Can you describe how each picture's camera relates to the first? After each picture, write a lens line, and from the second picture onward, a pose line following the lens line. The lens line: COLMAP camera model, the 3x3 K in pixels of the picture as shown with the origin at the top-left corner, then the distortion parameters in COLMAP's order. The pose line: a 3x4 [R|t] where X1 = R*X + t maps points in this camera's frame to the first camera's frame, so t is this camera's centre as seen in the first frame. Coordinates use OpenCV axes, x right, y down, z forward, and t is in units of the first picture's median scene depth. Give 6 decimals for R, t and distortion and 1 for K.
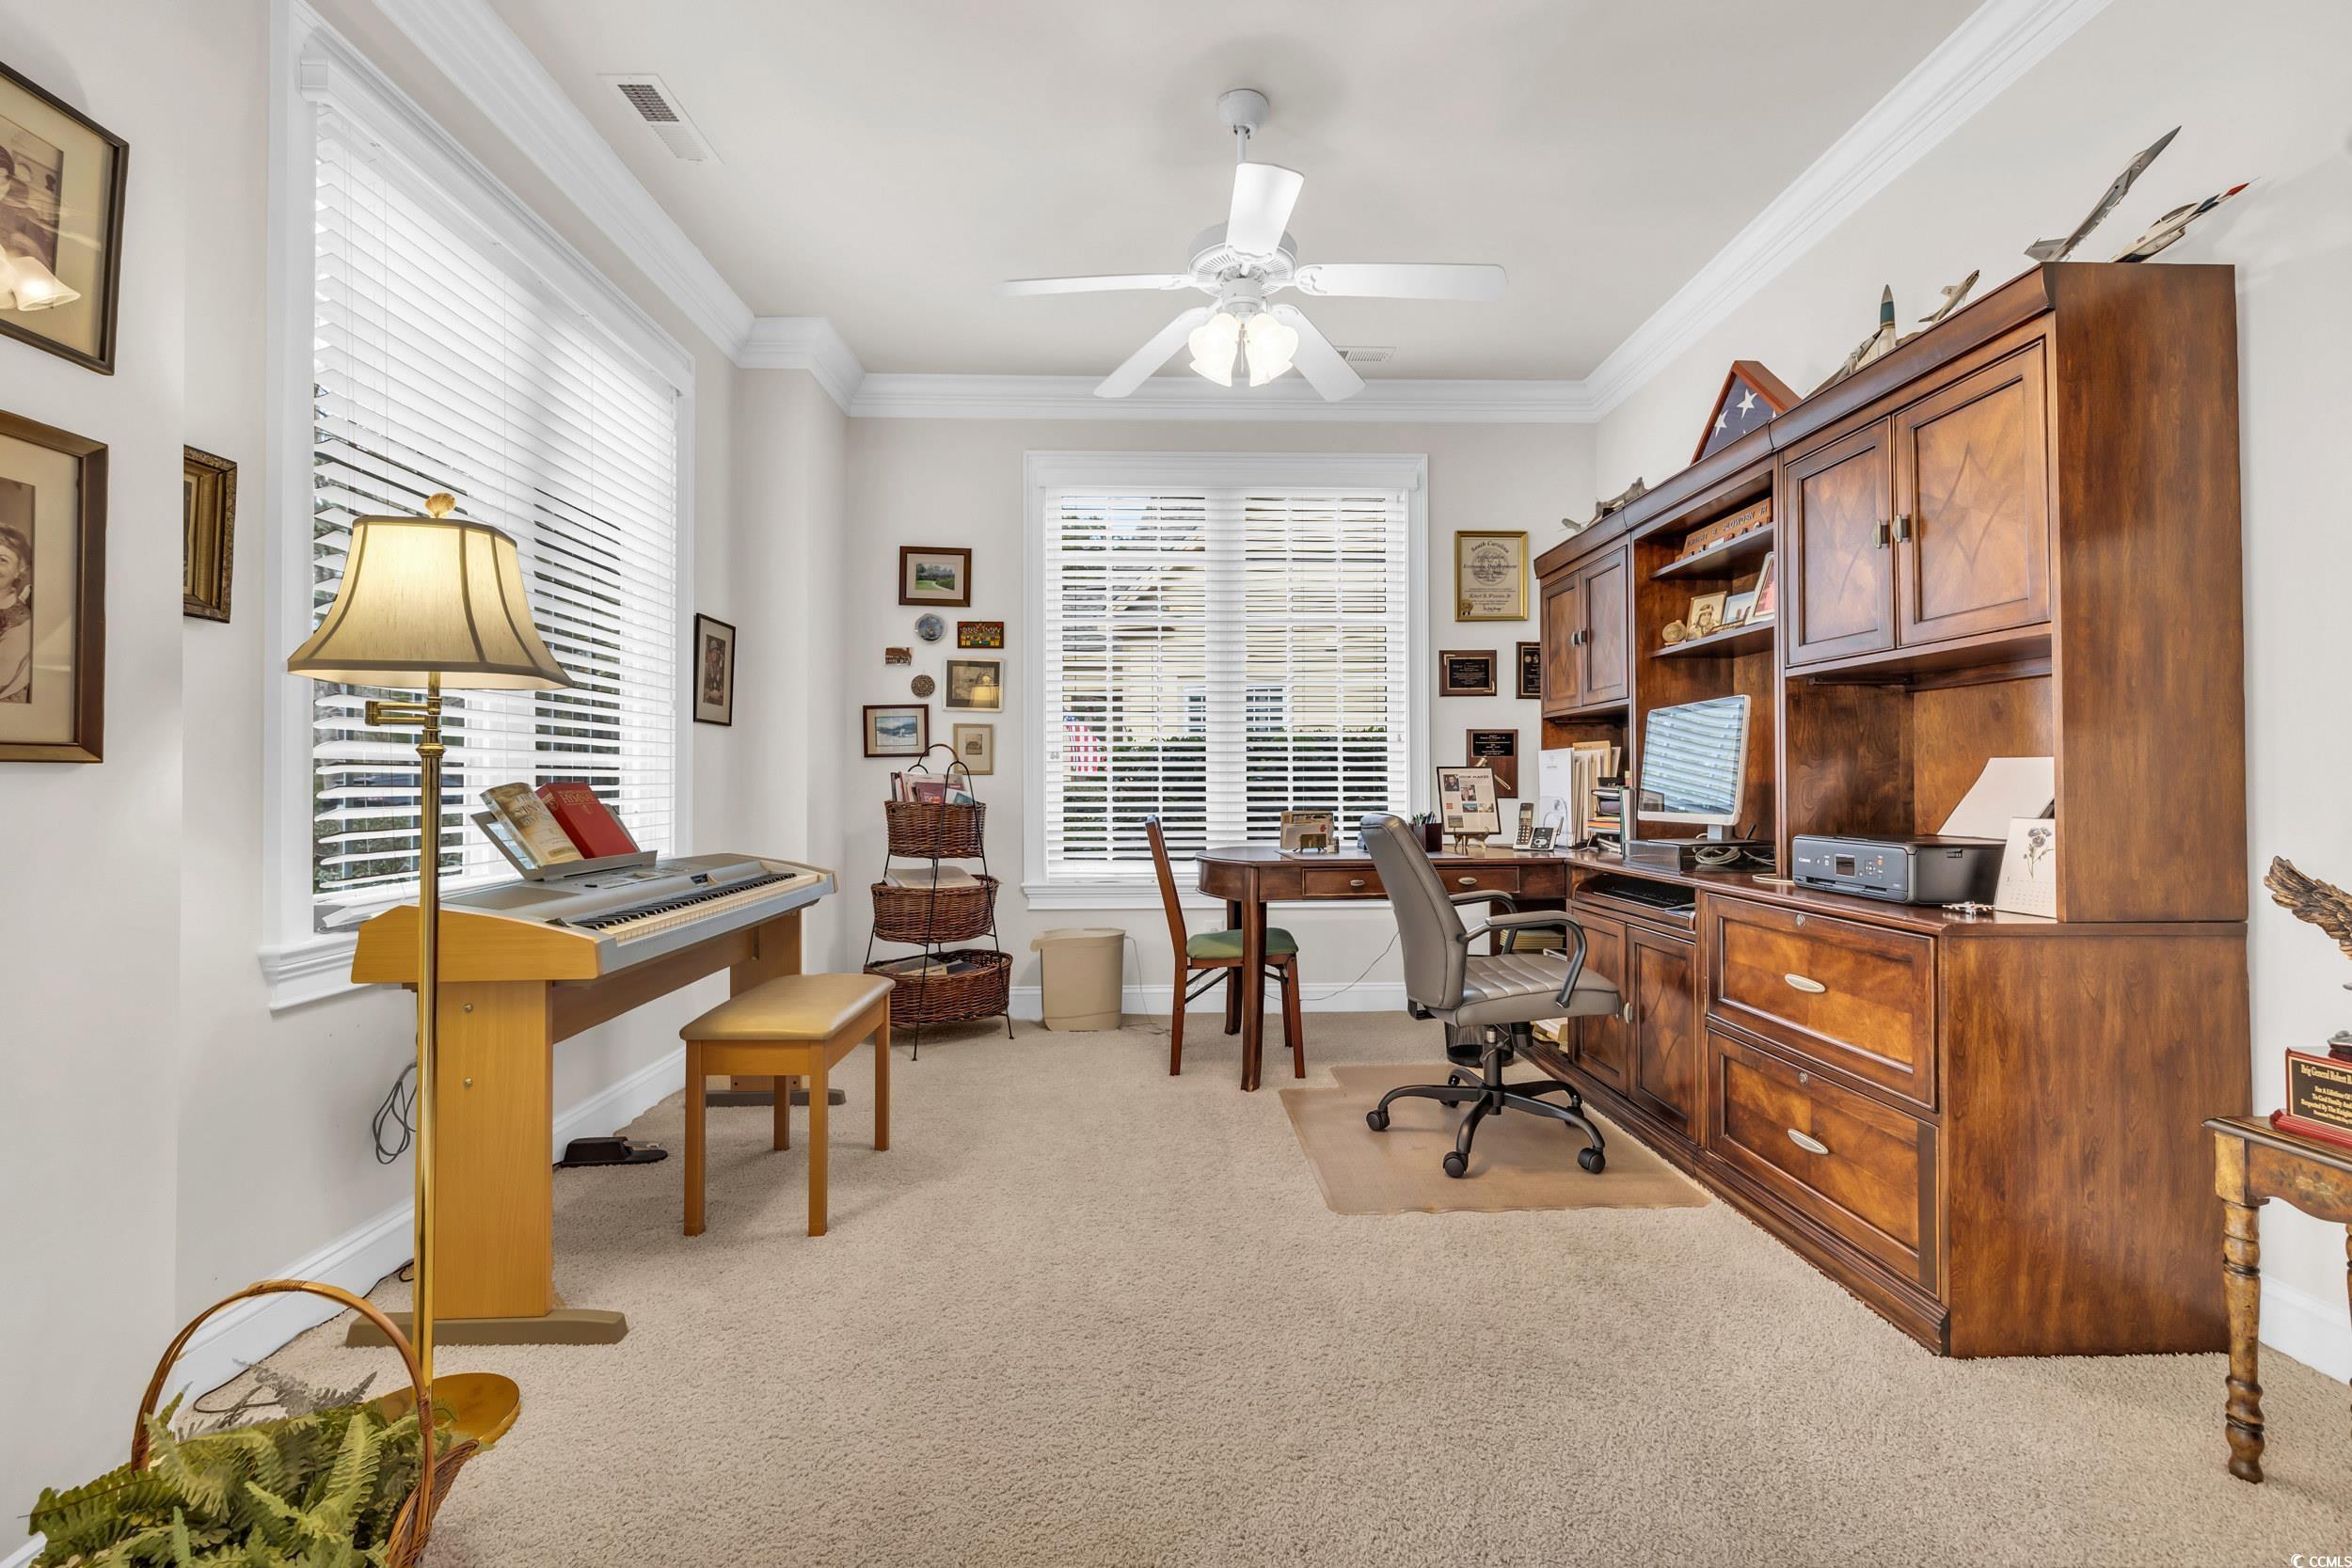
lens RADIAL K [[1010.4, 0, 1190.8], [0, 1010.4, 766.5], [0, 0, 1]] dist [0.002346, 0.003545]
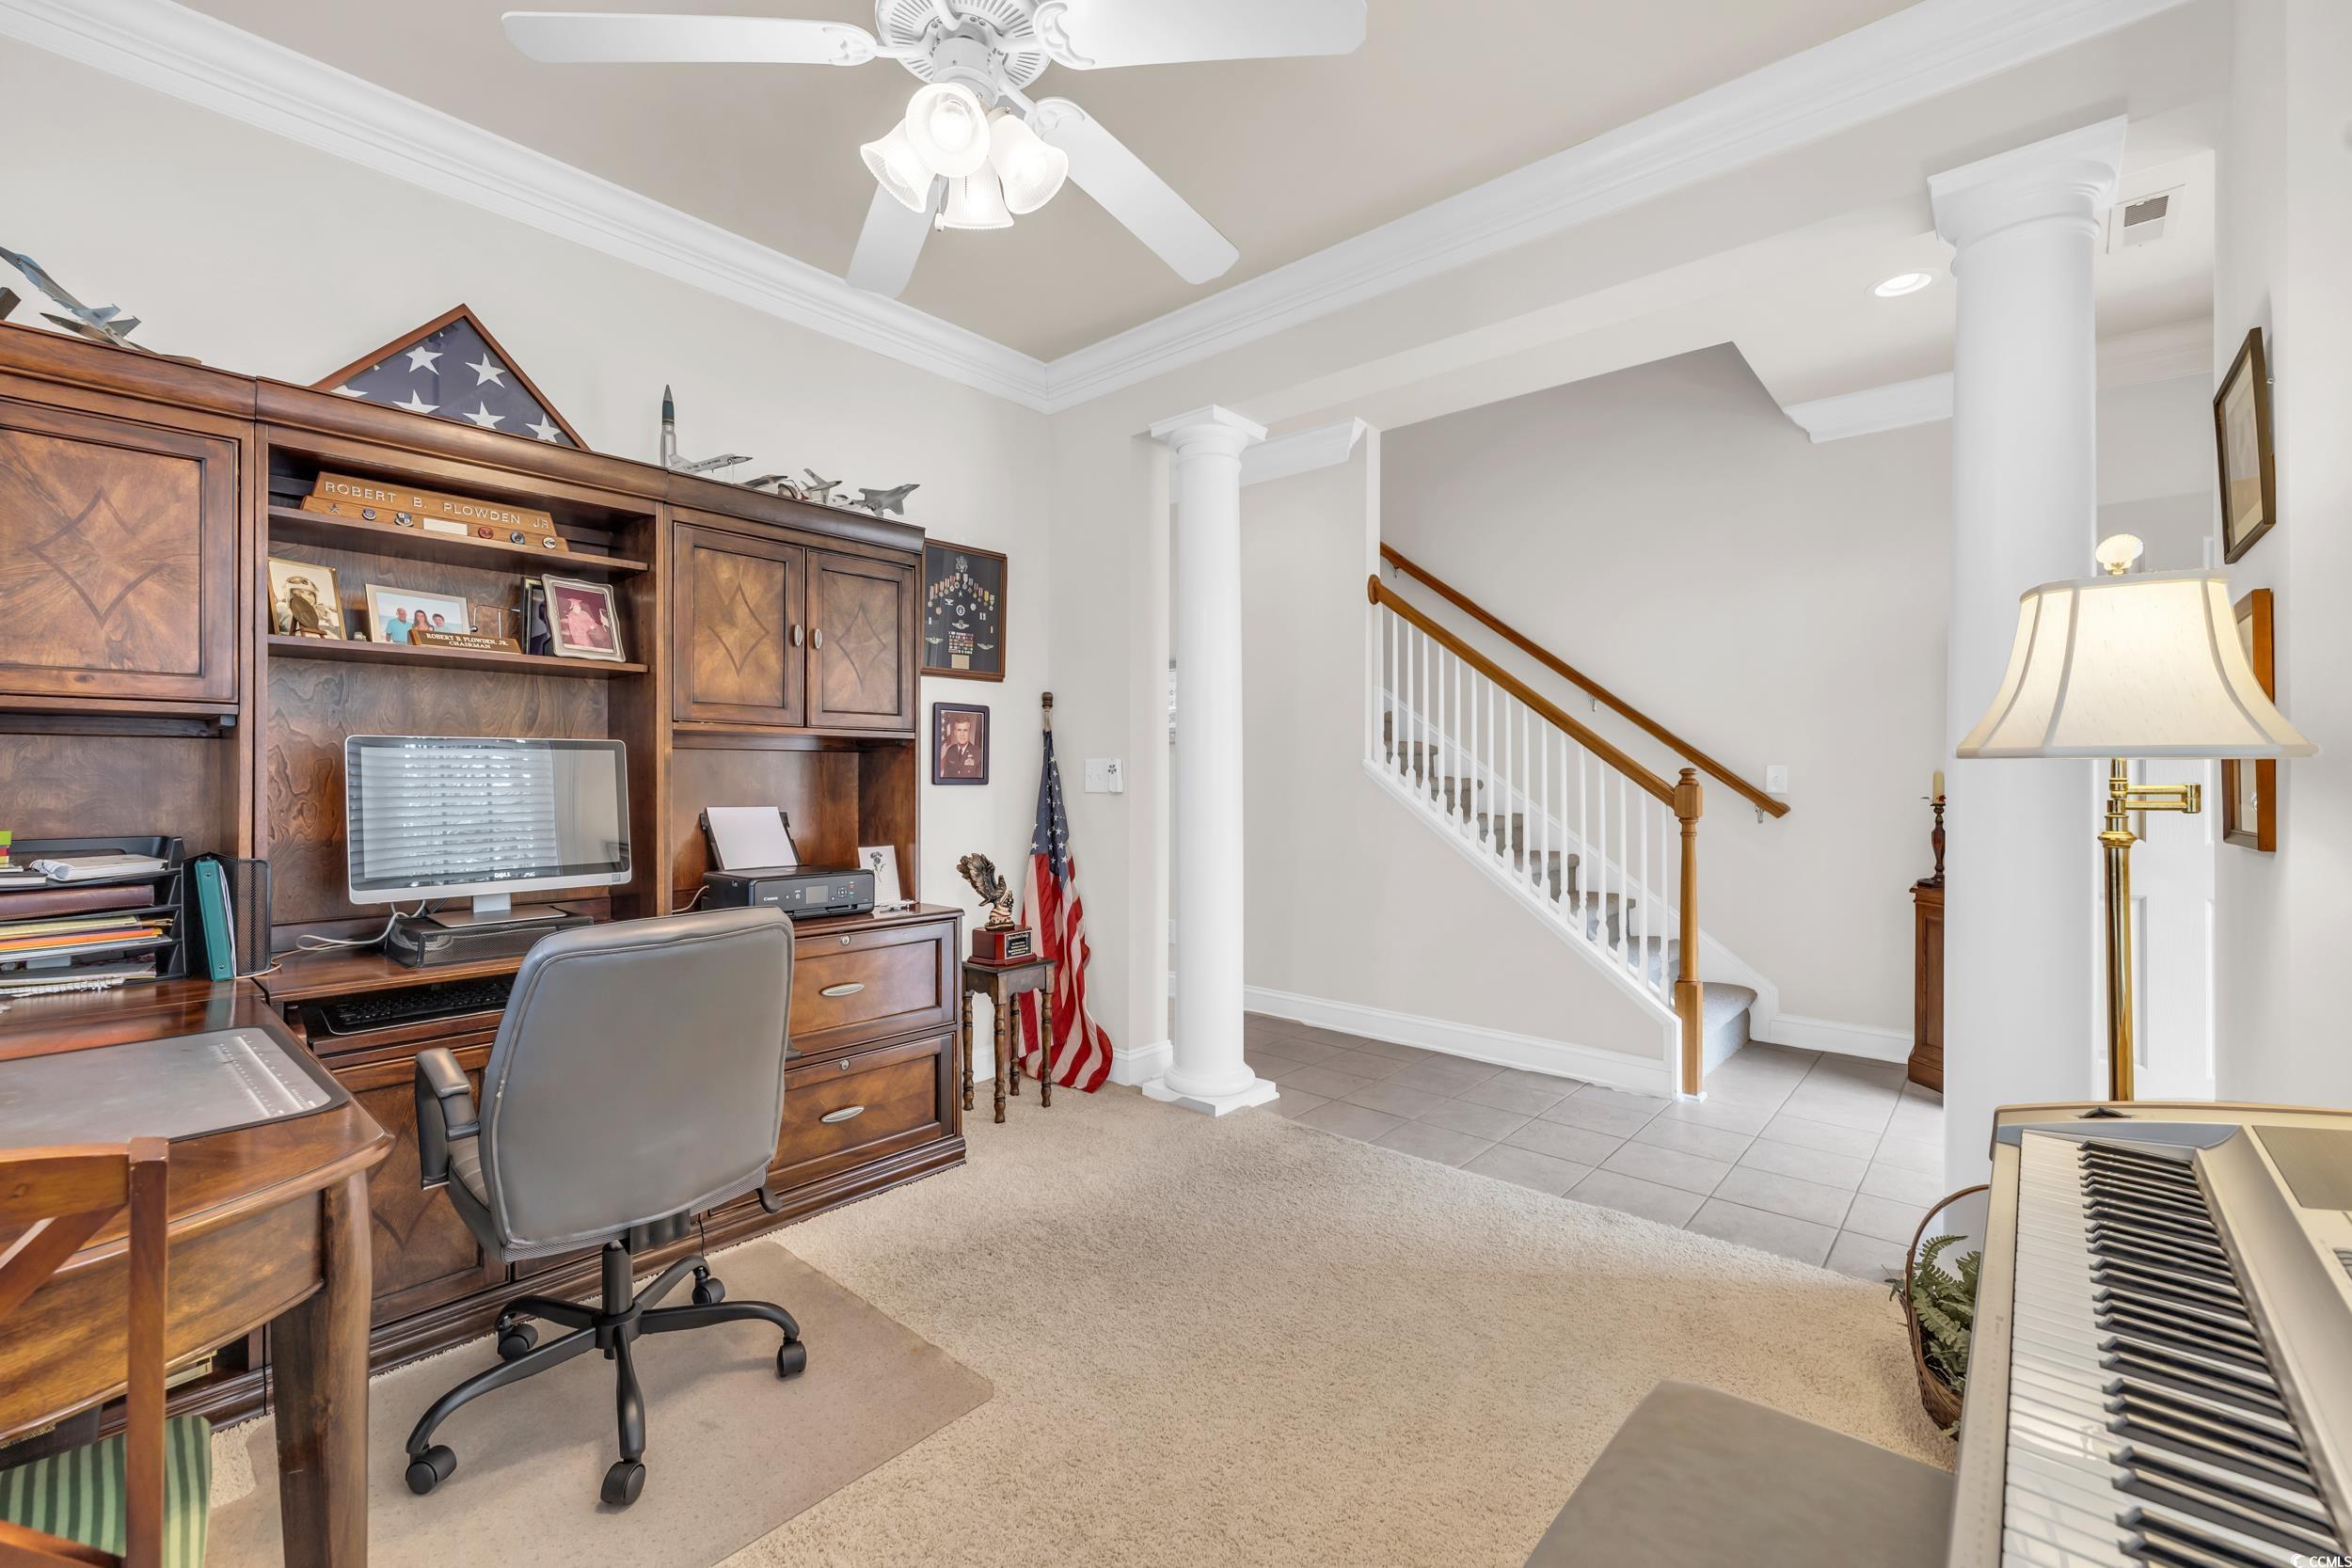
lens RADIAL K [[999.3, 0, 1174.2], [0, 999.3, 782.8], [0, 0, 1]] dist [0.019282, 0.000119]
pose [[-0.728034, 0.003003, 0.685535, -0.499826], [-0.006696, 0.999912, -0.011491, -0.028745], [-0.685509, -0.012956, -0.727949, 1.480056]]
